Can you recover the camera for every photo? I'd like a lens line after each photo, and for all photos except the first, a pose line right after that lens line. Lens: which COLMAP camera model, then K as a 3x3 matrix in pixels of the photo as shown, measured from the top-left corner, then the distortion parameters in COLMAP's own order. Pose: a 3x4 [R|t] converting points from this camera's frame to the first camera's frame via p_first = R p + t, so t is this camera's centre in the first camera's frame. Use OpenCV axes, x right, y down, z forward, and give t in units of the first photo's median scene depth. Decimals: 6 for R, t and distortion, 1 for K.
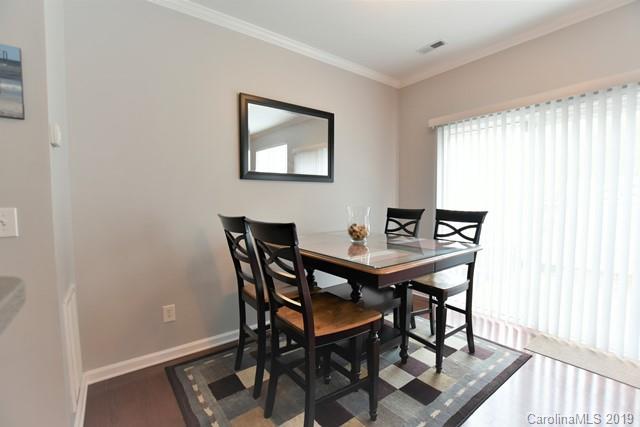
lens RADIAL K [[286.6, 0, 320.0], [0, 286.6, 213.5], [0, 0, 1]] dist [-0.019813, 0.000475]
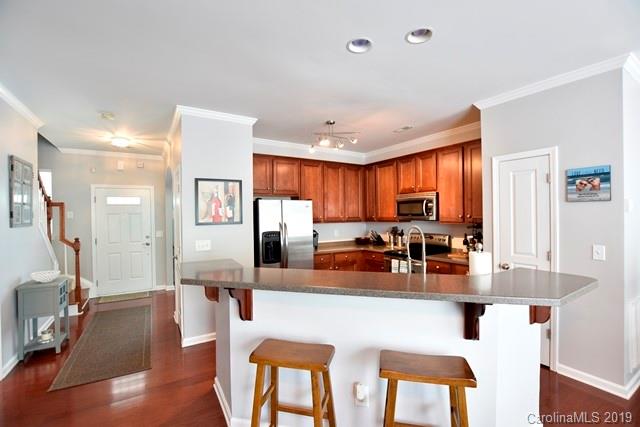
lens RADIAL K [[282.4, 0, 321.7], [0, 282.4, 213.1], [0, 0, 1]] dist [-0.052177, 0.017374]
pose [[-0.078113, 0.006155, -0.996926, 1.012184], [-0.041048, 0.999113, 0.009384, -0.185804], [0.996099, 0.041655, -0.077791, -0.876027]]
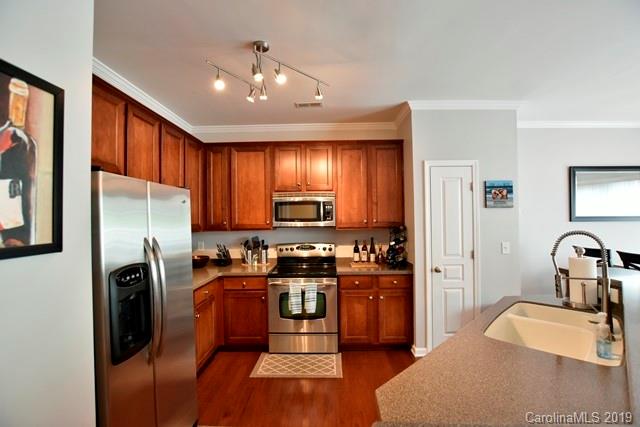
lens RADIAL K [[286.6, 0, 320.0], [0, 286.6, 213.5], [0, 0, 1]] dist [-0.019813, 0.000475]
pose [[0.790748, -0.010592, -0.612051, -0.870758], [-0.028379, 0.998141, -0.053939, -0.091222], [0.611484, 0.060021, 0.788977, -2.173330]]
